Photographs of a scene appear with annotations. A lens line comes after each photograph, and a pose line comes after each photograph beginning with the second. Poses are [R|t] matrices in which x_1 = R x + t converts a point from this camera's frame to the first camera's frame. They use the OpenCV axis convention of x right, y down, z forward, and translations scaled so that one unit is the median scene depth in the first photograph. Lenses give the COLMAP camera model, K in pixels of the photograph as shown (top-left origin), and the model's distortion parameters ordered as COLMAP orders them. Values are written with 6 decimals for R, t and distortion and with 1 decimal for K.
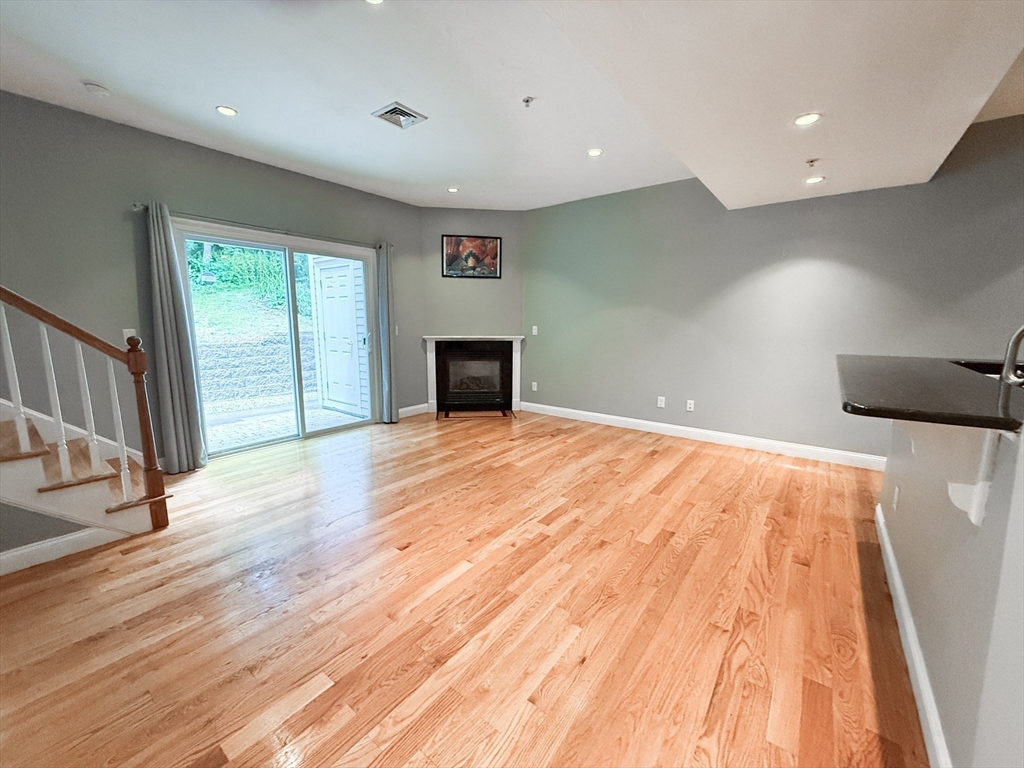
lens RADIAL K [[408.1, 0, 508.1], [0, 408.1, 379.3], [0, 0, 1]] dist [-0.001027, -0.000108]
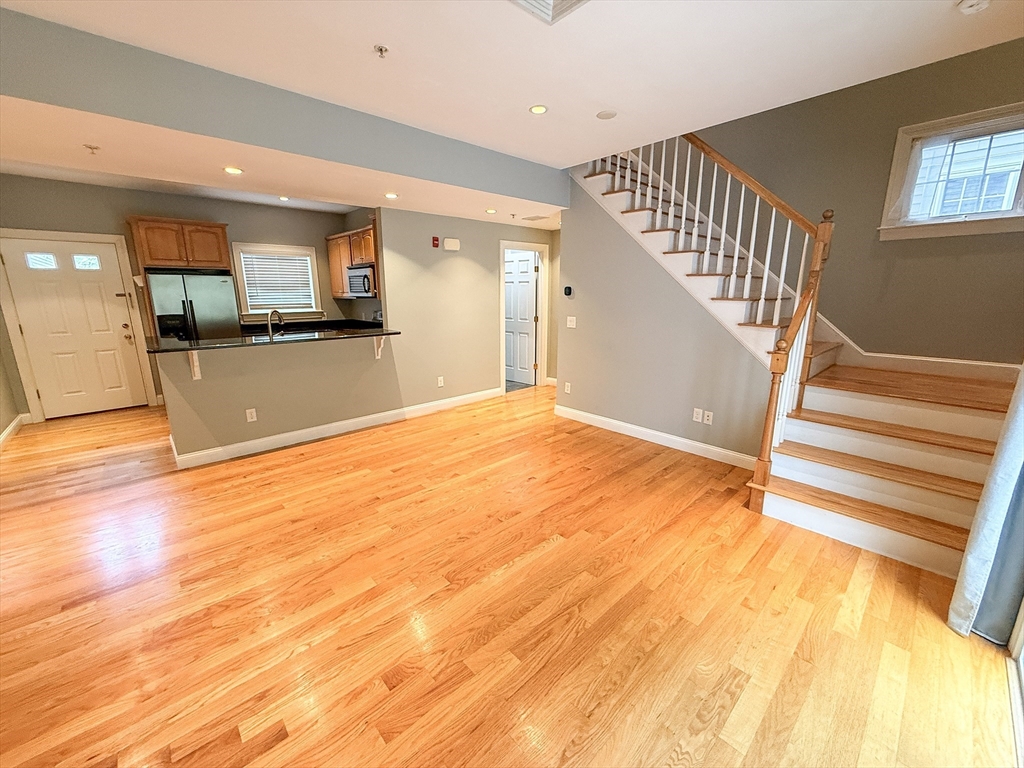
lens RADIAL K [[408.1, 0, 514.5], [0, 408.1, 384.4], [0, 0, 1]] dist [-0.001027, -0.000108]
pose [[-0.986895, -0.040509, 0.156198, -0.173933], [0.019403, 0.931164, 0.364084, -0.178771], [-0.160194, 0.362343, -0.918175, 0.949162]]
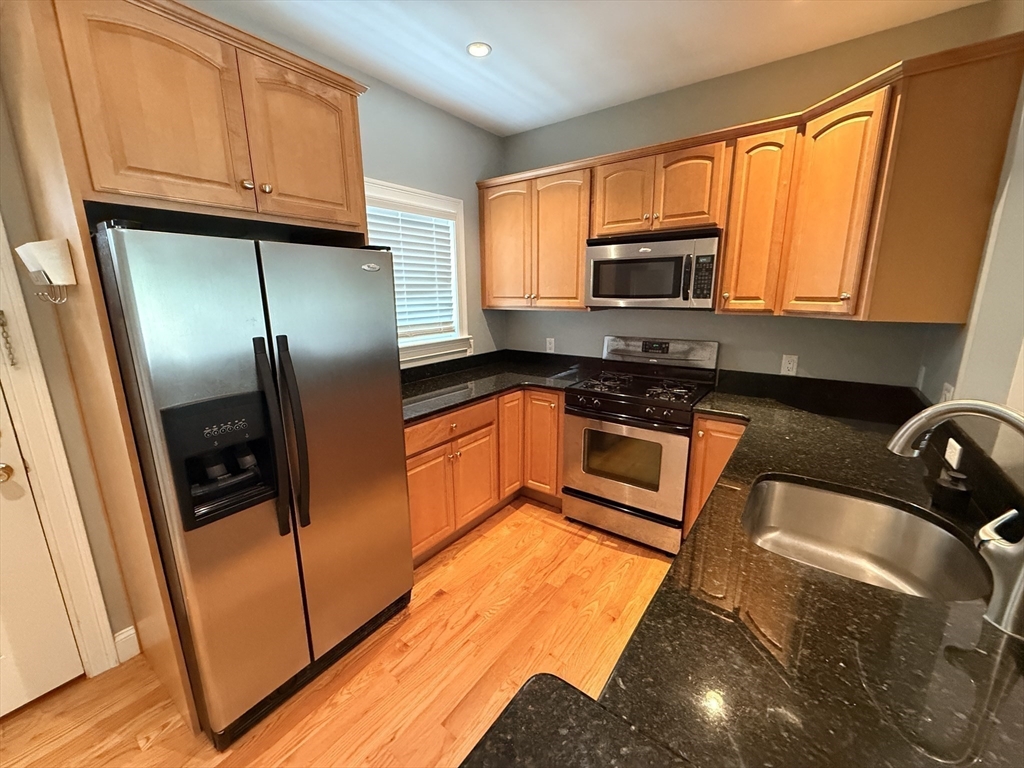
lens RADIAL K [[408.1, 0, 514.5], [0, 408.1, 383.9], [0, 0, 1]] dist [-0.001027, -0.000108]
pose [[-0.999540, 0.010471, -0.028460, 0.559582], [-0.000564, 0.931909, 0.362692, -0.097888], [0.030320, 0.362541, -0.931474, 0.402776]]
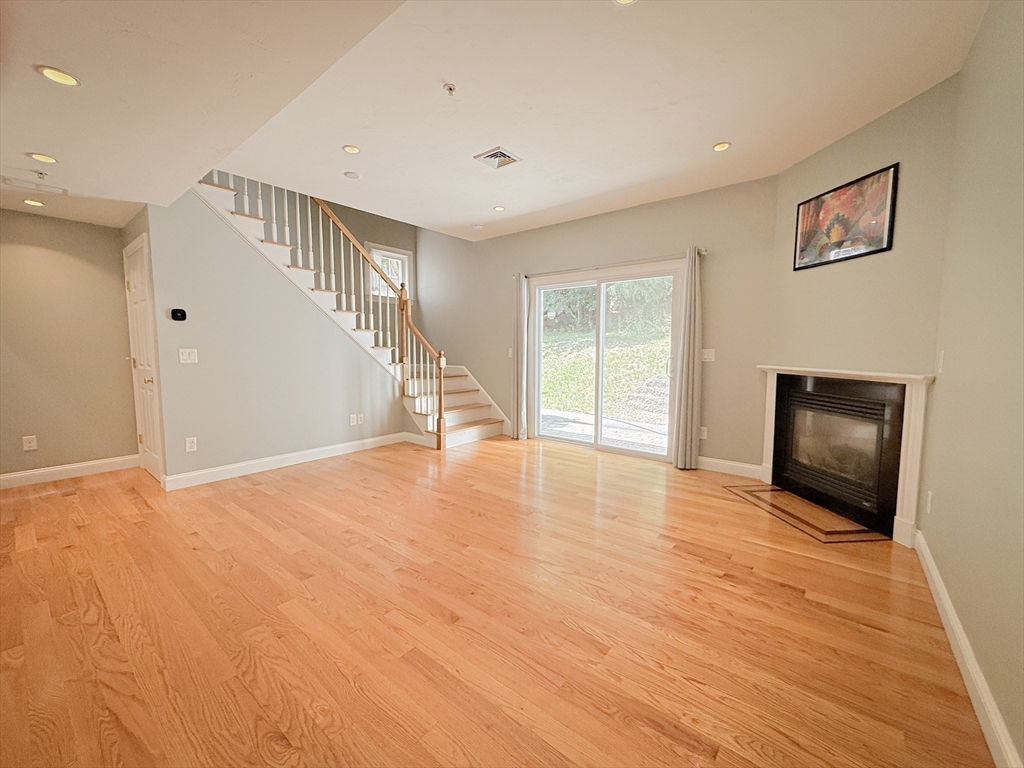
lens RADIAL K [[408.1, 0, 508.6], [0, 408.1, 379.4], [0, 0, 1]] dist [-0.001027, -0.000108]
pose [[-0.021605, 0.070562, -0.997273, 0.484144], [-0.147916, 0.986303, 0.072991, -0.071121], [0.988764, 0.149090, -0.010872, 0.610878]]
